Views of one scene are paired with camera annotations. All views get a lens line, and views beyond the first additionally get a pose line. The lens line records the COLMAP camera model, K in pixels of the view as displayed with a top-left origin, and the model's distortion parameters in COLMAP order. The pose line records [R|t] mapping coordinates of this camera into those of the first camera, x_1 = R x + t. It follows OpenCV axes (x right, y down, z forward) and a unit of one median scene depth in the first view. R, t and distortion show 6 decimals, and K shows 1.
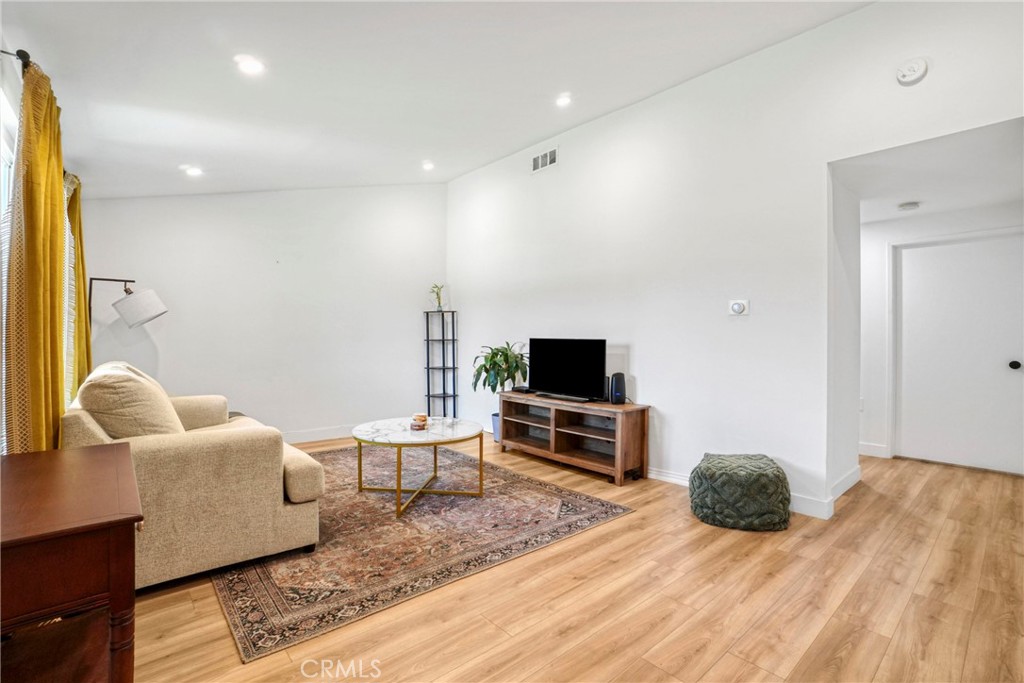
lens RADIAL K [[469.8, 0, 525.6], [0, 469.8, 330.7], [0, 0, 1]] dist [-0.041885, 0.015079]
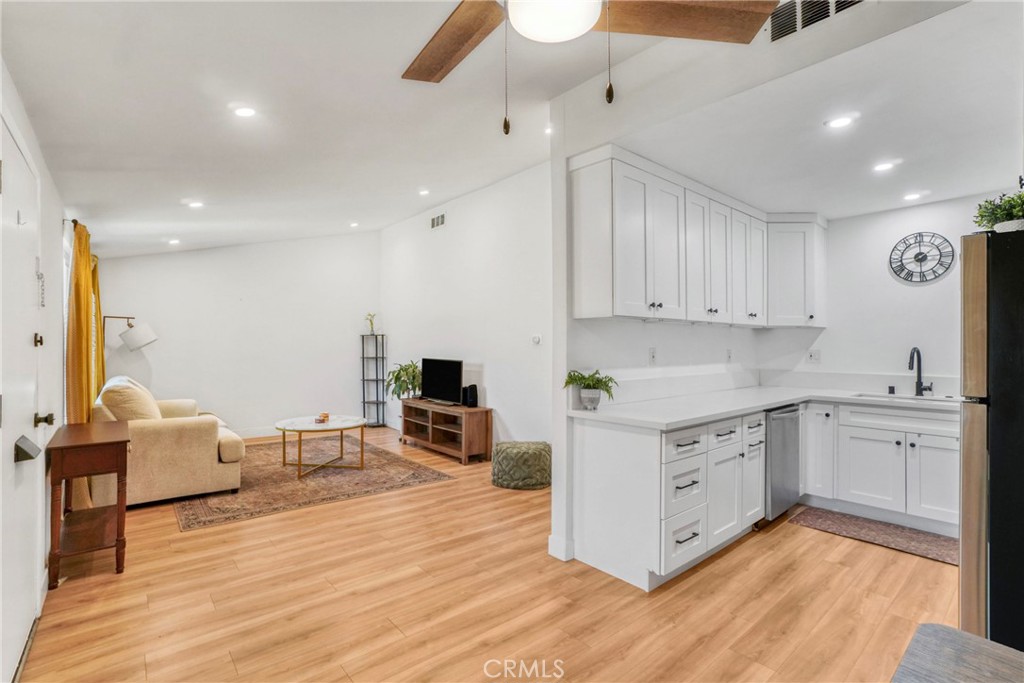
lens RADIAL K [[469.8, 0, 503.9], [0, 469.8, 340.2], [0, 0, 1]] dist [-0.041885, 0.015079]
pose [[0.999298, -0.000513, -0.037455, 0.451185], [0.000421, 0.999997, -0.002458, -0.049929], [0.037457, 0.002440, 0.999295, -0.496402]]
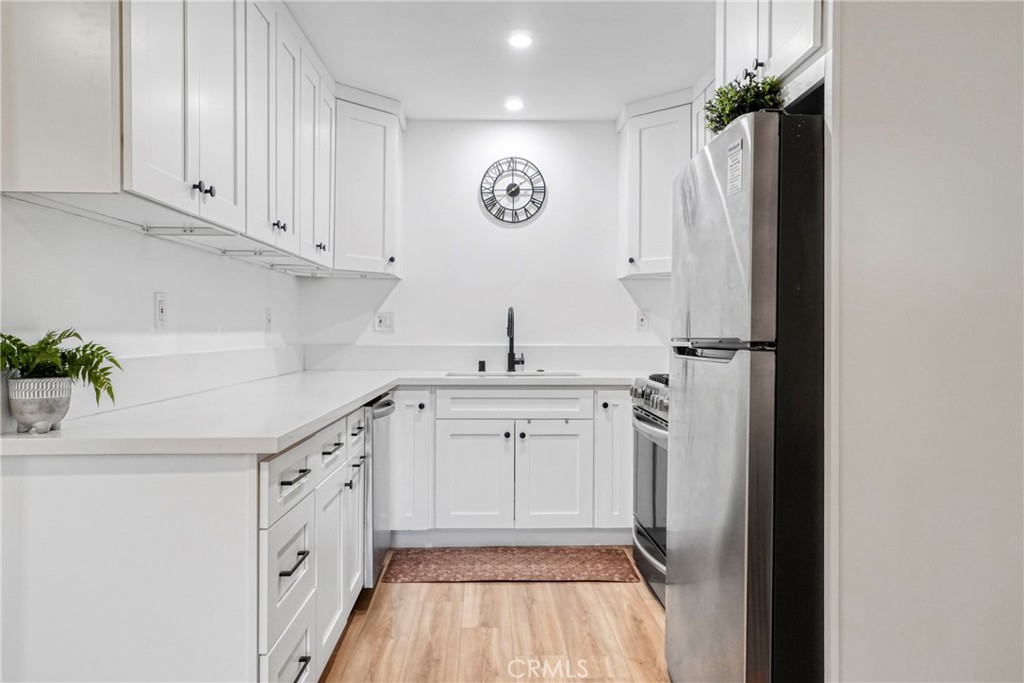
lens RADIAL K [[720.9, 0, 509.9], [0, 720.9, 337.6], [0, 0, 1]] dist [0.012634, -0.002333]
pose [[0.645073, -0.004633, 0.764107, 0.391761], [-0.012532, 0.999783, 0.016642, 0.000565], [-0.764018, -0.020311, 0.644875, -0.188097]]
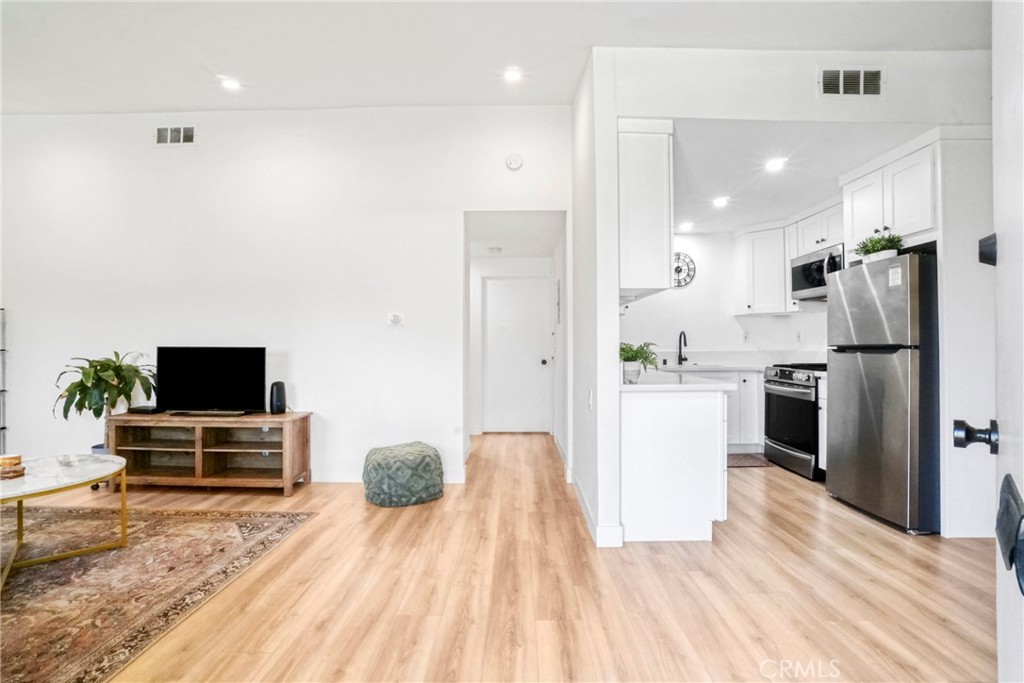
lens RADIAL K [[469.8, 0, 513.1], [0, 469.8, 339.3], [0, 0, 1]] dist [-0.041885, 0.015079]
pose [[0.680728, 0.005140, 0.732518, -0.233993], [-0.003858, 0.999987, -0.003432, 0.004736], [-0.732526, -0.000489, 0.680739, -0.011957]]
